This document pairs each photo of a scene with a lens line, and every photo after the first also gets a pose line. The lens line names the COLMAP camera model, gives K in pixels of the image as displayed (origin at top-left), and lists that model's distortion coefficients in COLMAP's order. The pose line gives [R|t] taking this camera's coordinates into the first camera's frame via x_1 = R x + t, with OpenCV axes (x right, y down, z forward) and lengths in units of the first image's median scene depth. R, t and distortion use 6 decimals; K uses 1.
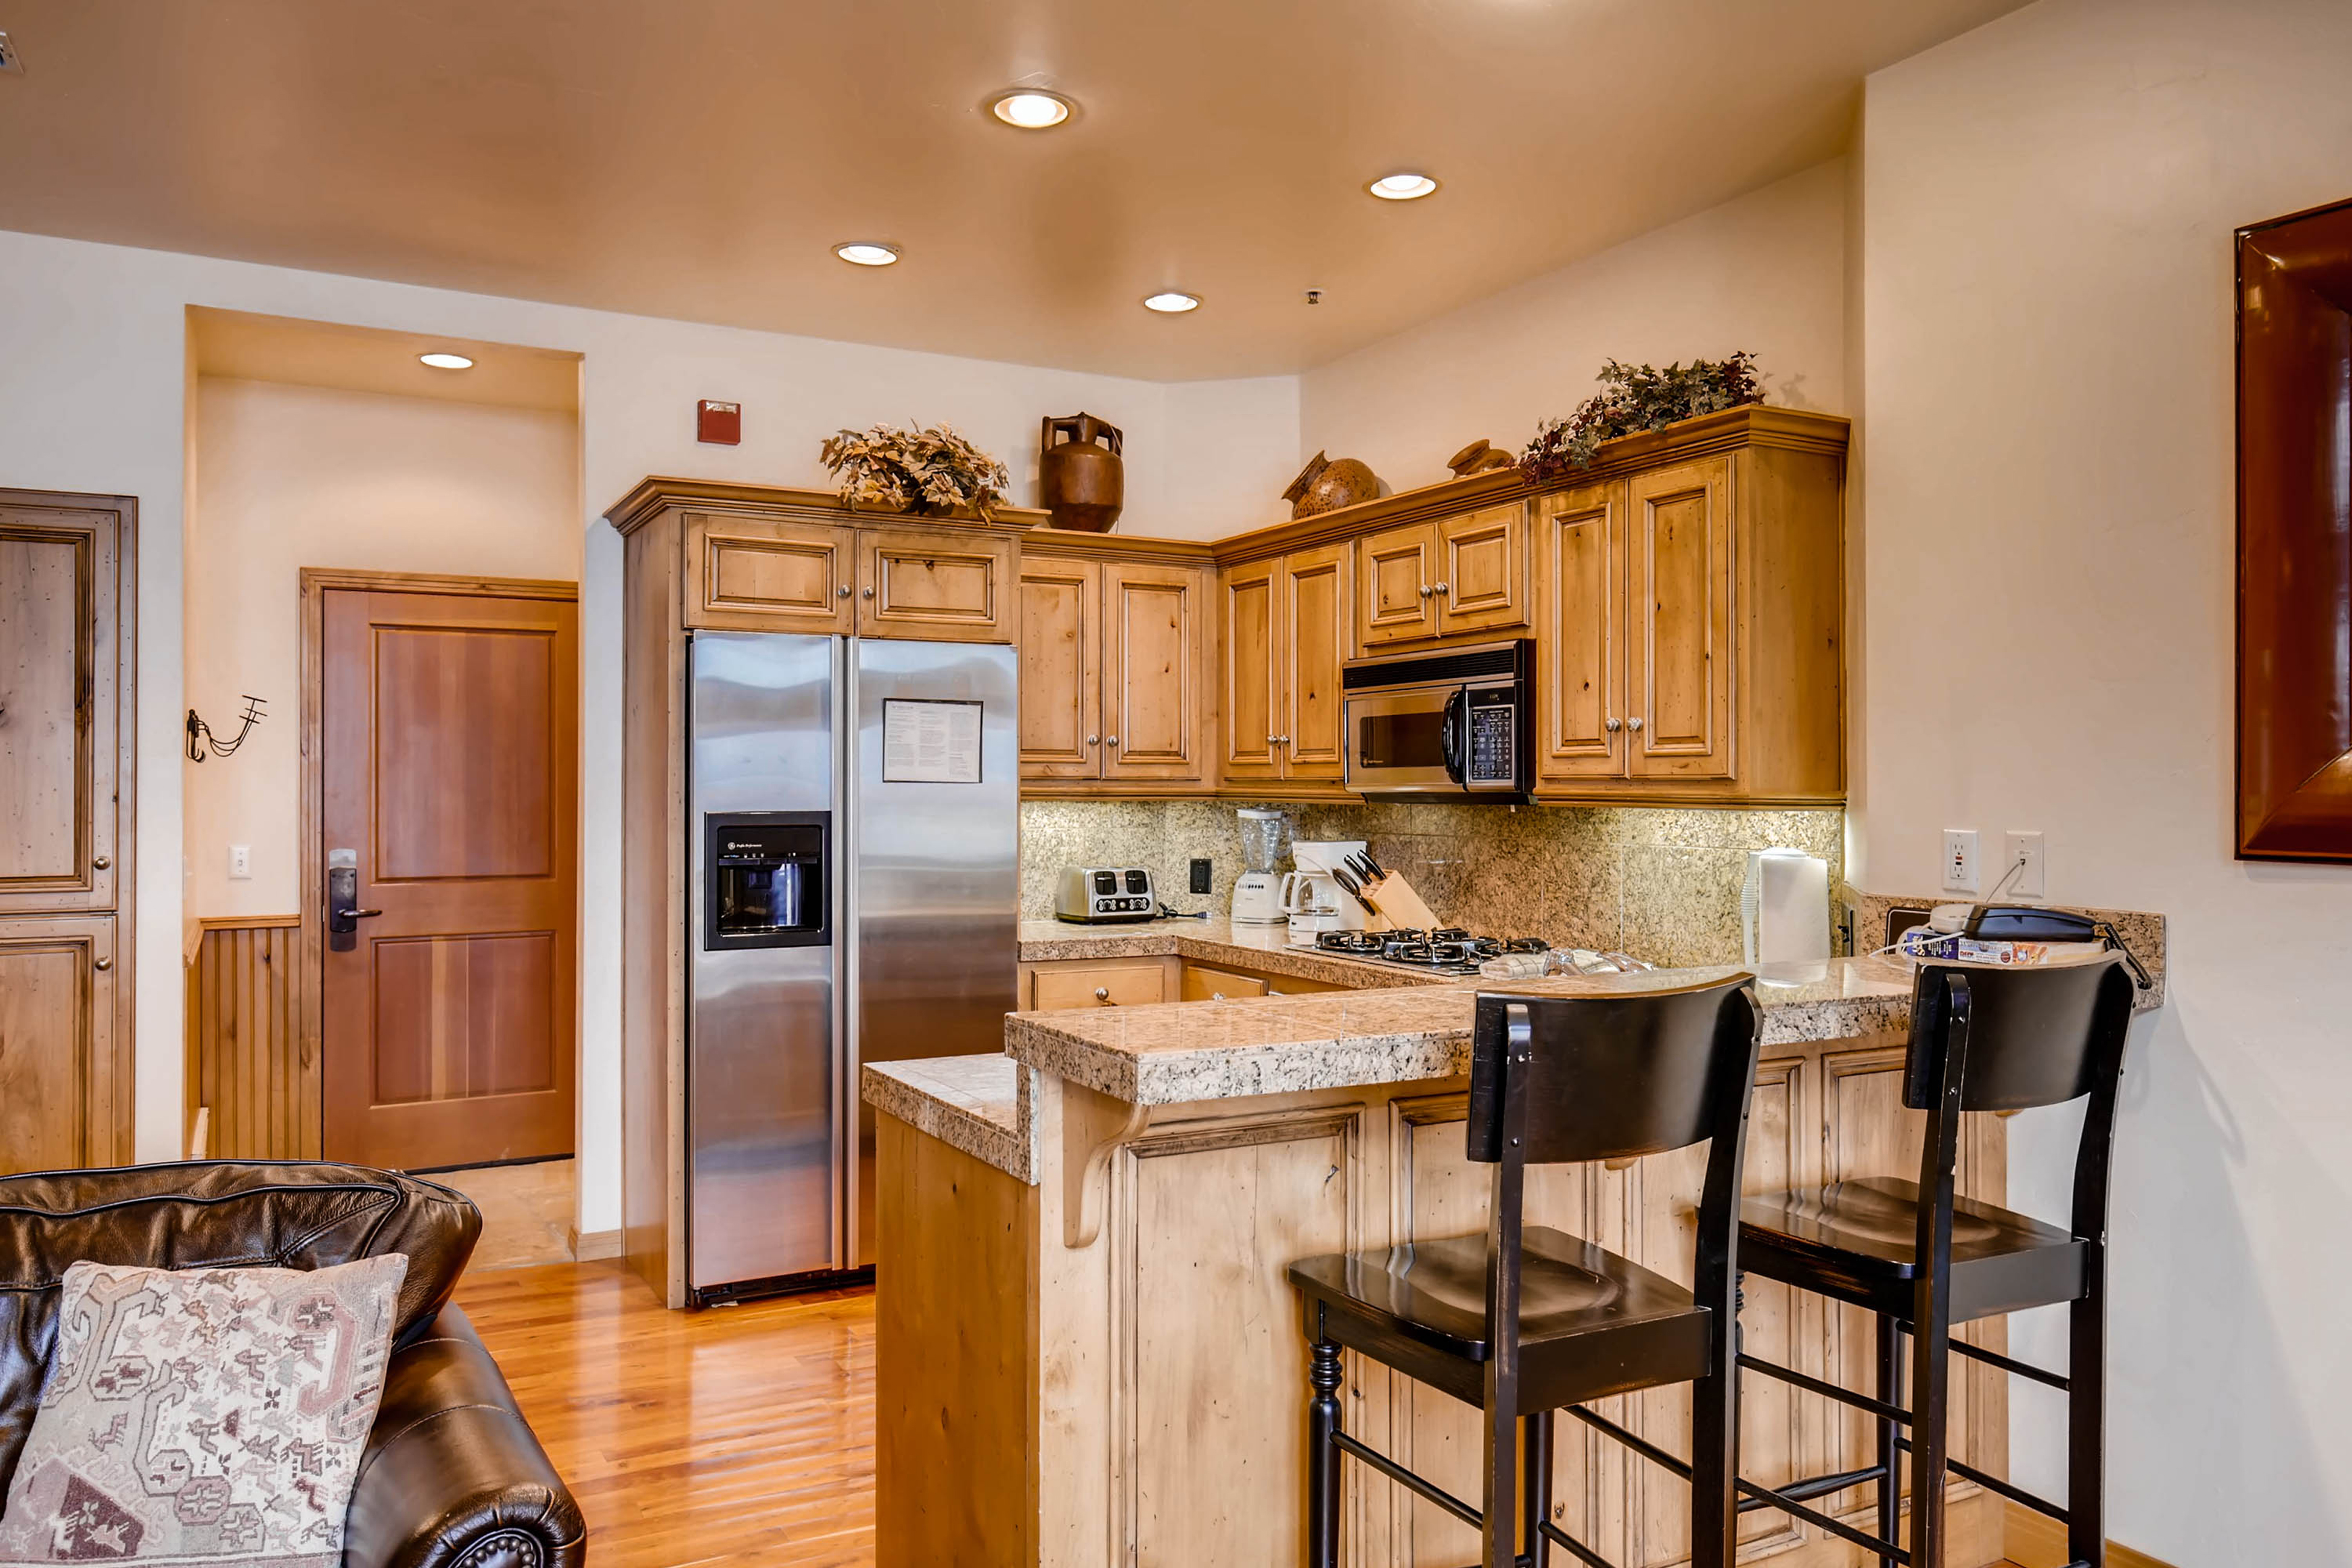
lens RADIAL K [[1690.9, 0, 1173.5], [0, 1690.9, 760.1], [0, 0, 1]] dist [0.003185, 0.003856]
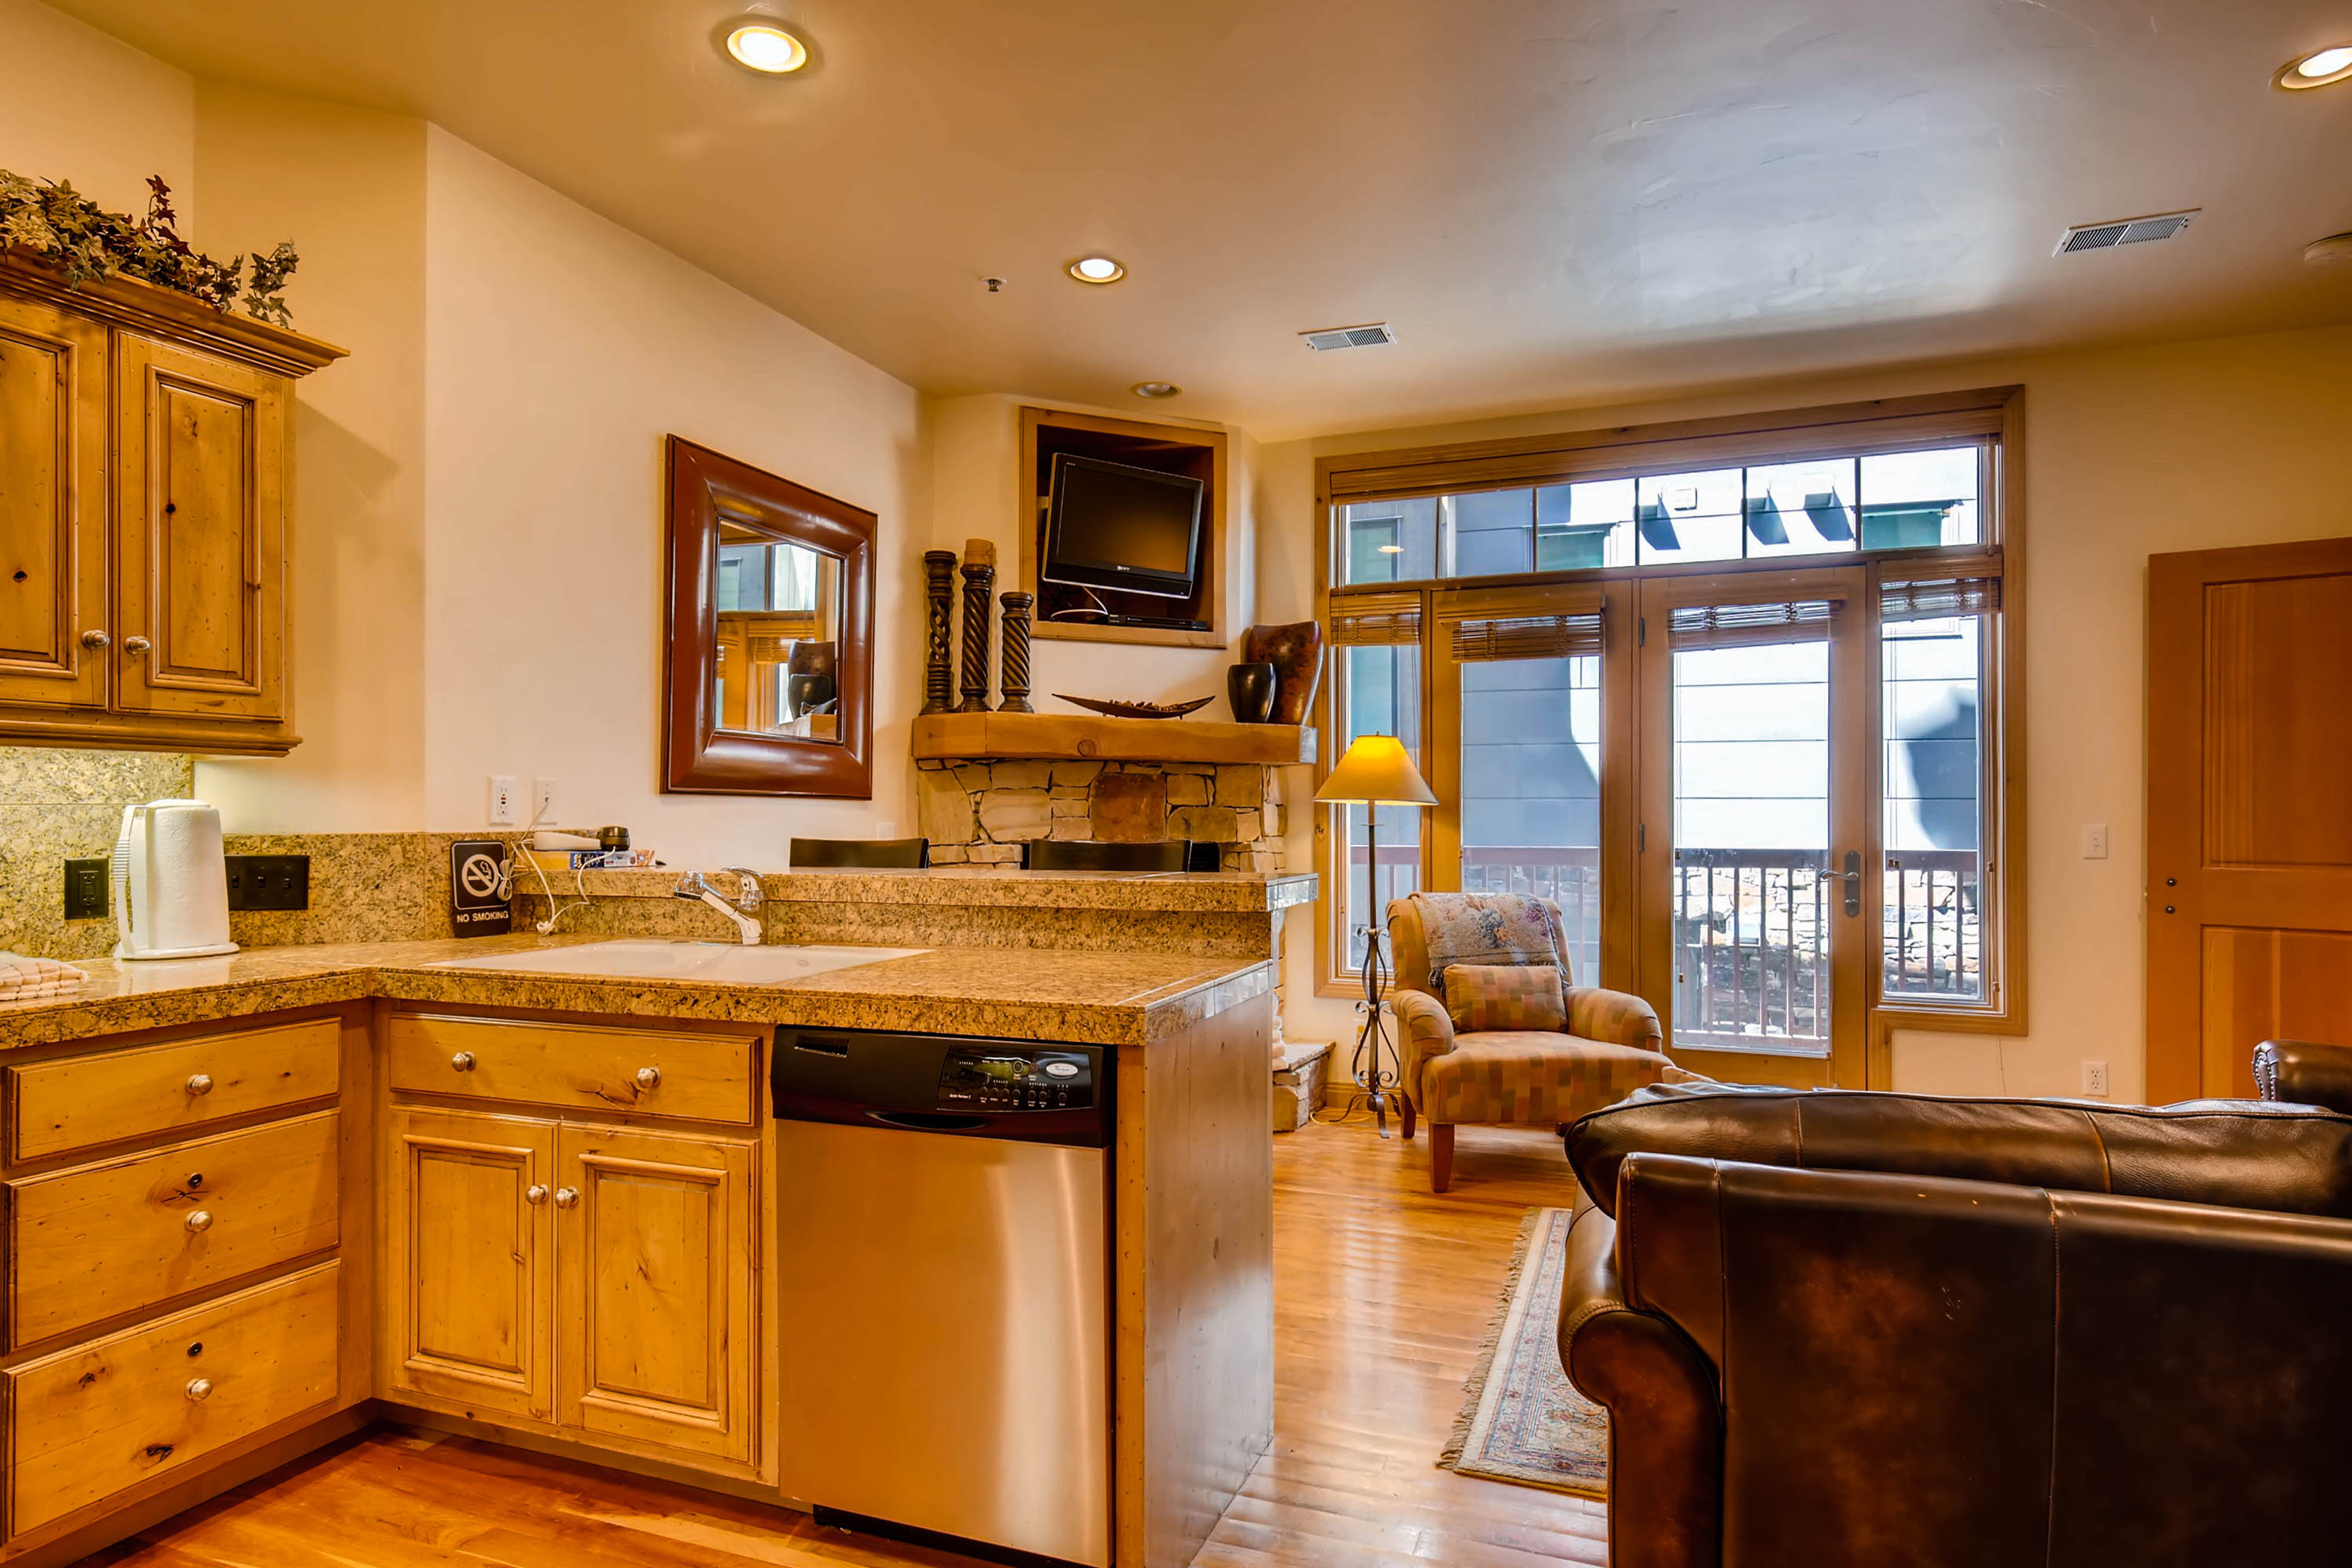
lens RADIAL K [[1302.6, 0, 1185.9], [0, 1302.6, 803.2], [0, 0, 1]] dist [0.019598, -0.007603]
pose [[-0.649795, 0.004343, 0.760097, -0.454117], [-0.009795, 0.999853, -0.014086, 0.050209], [-0.760047, -0.016598, -0.649657, 0.894739]]
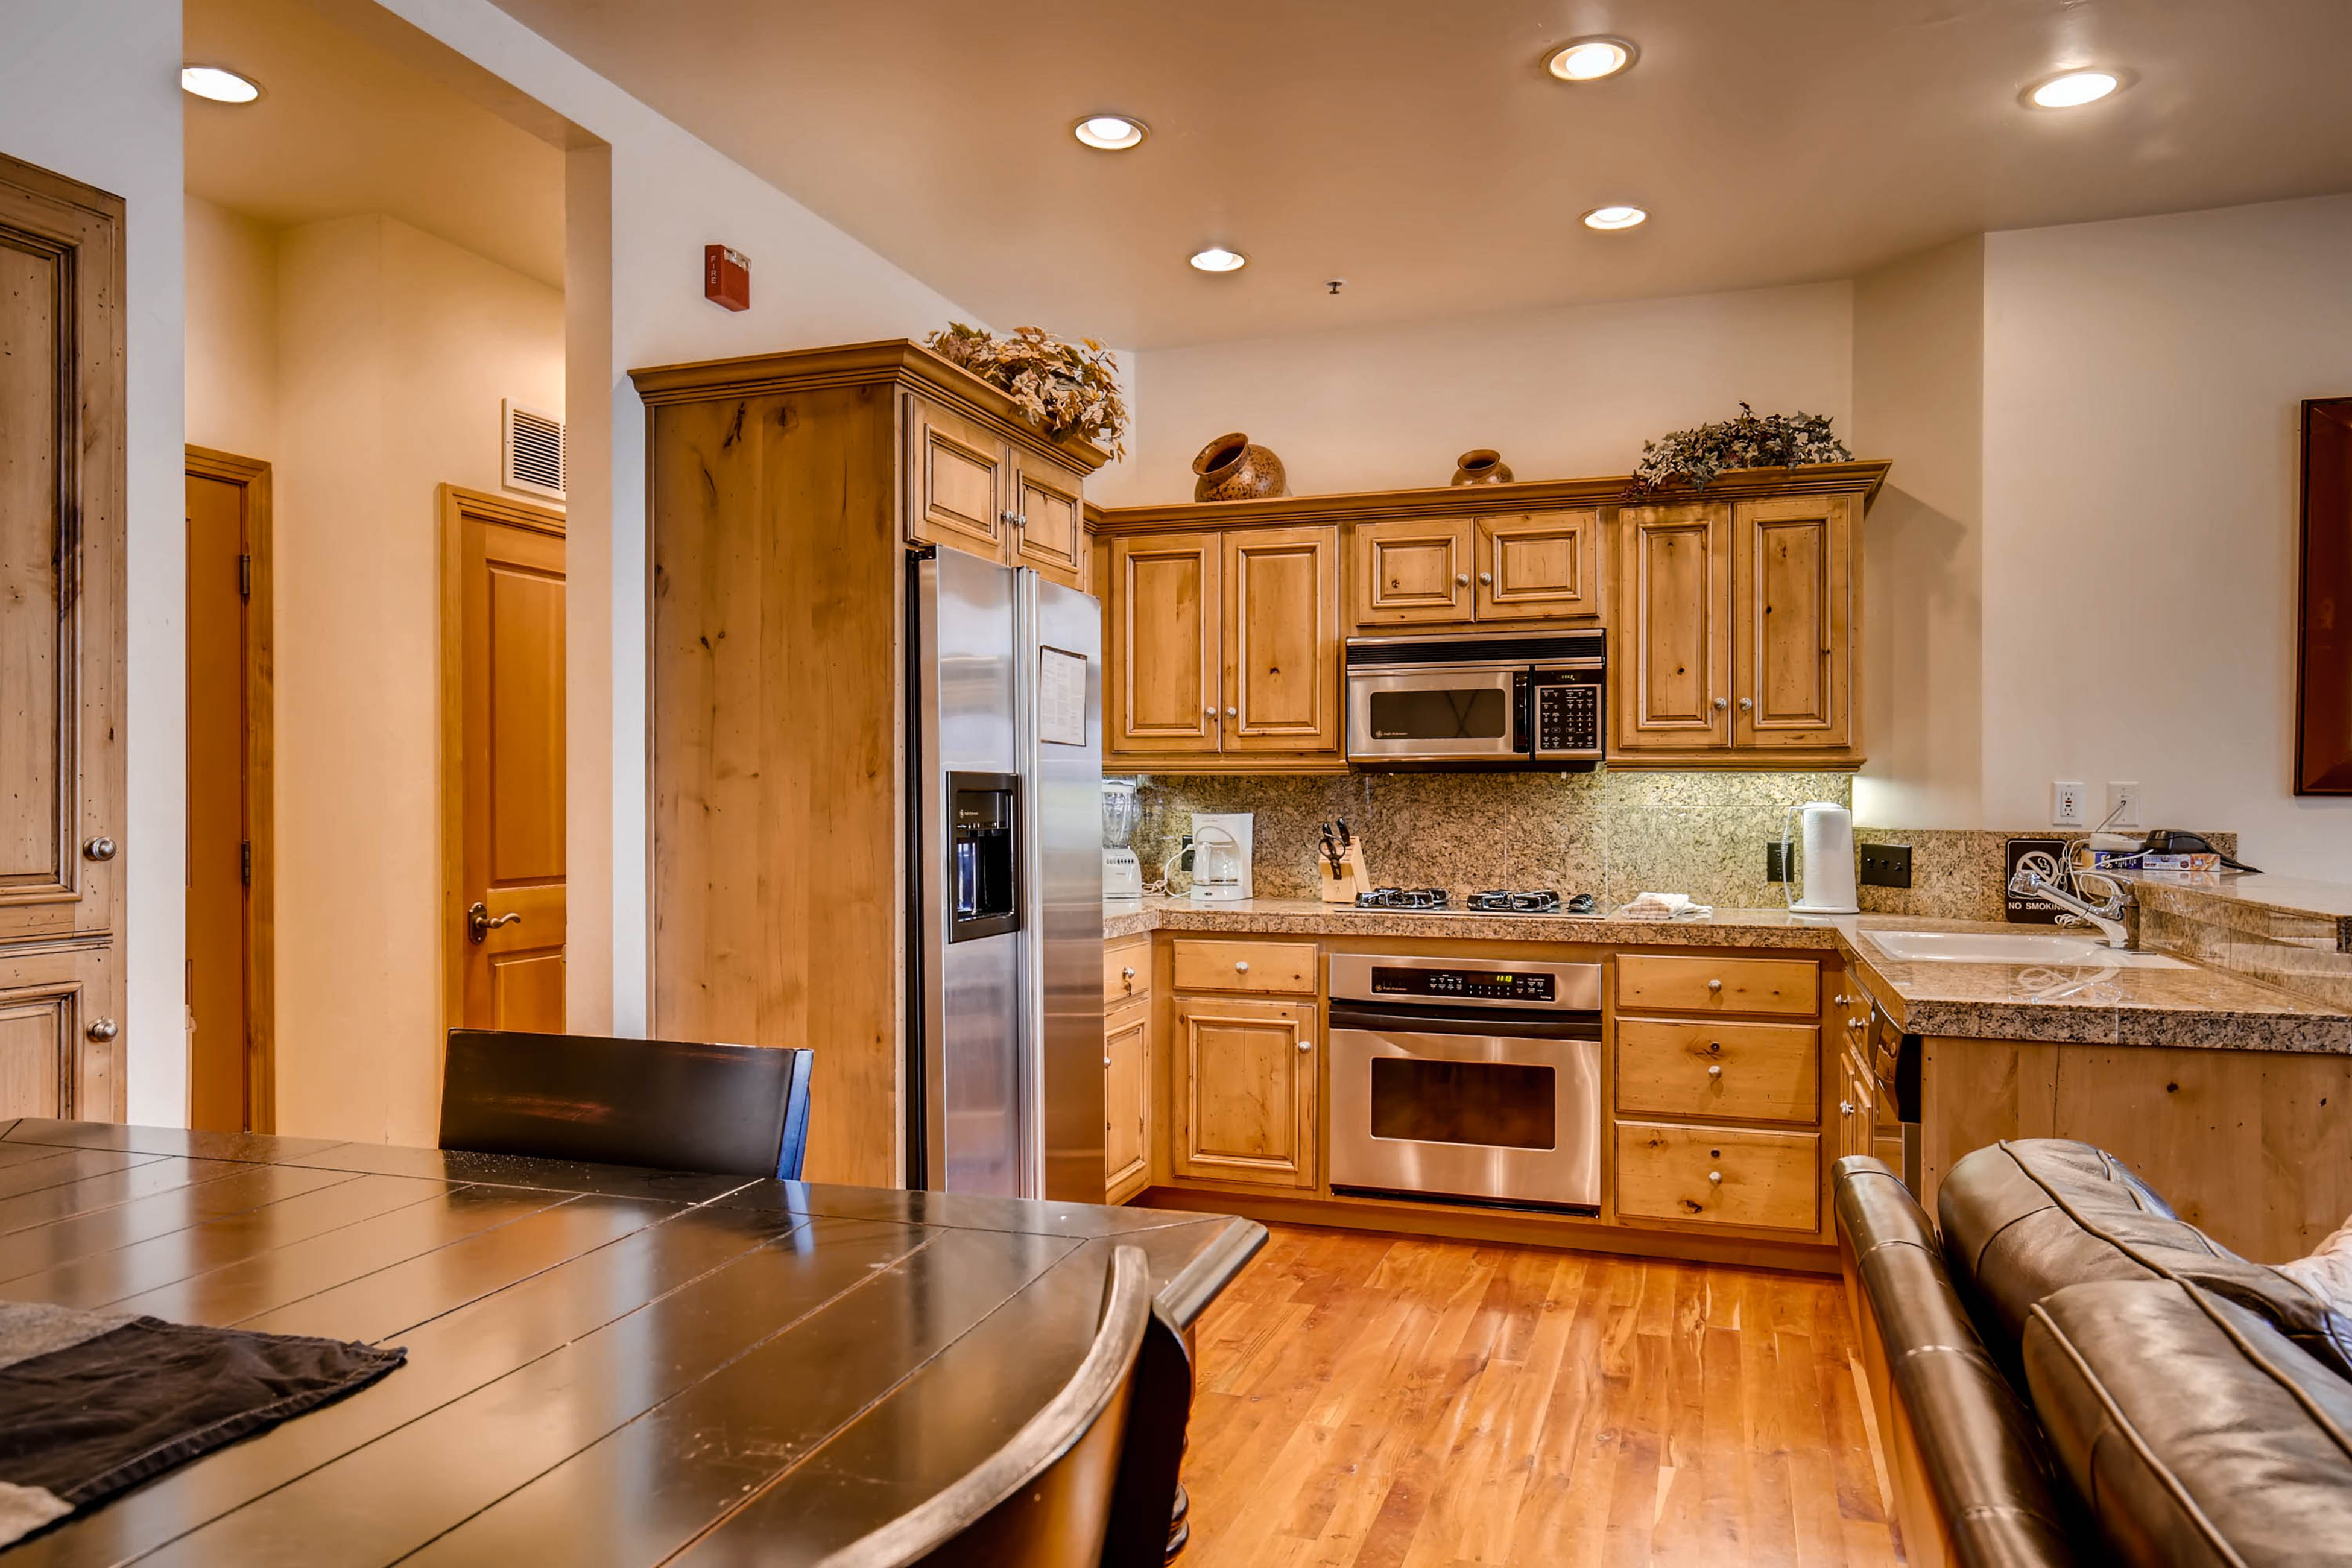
lens RADIAL K [[1585.6, 0, 1177.7], [0, 1585.6, 795.8], [0, 0, 1]] dist [0.002546, 0.002877]
pose [[0.735884, 0.000866, 0.677107, -0.710536], [-0.010901, 0.999885, 0.010567, 0.033345], [-0.677020, -0.015157, 0.735809, 0.373324]]
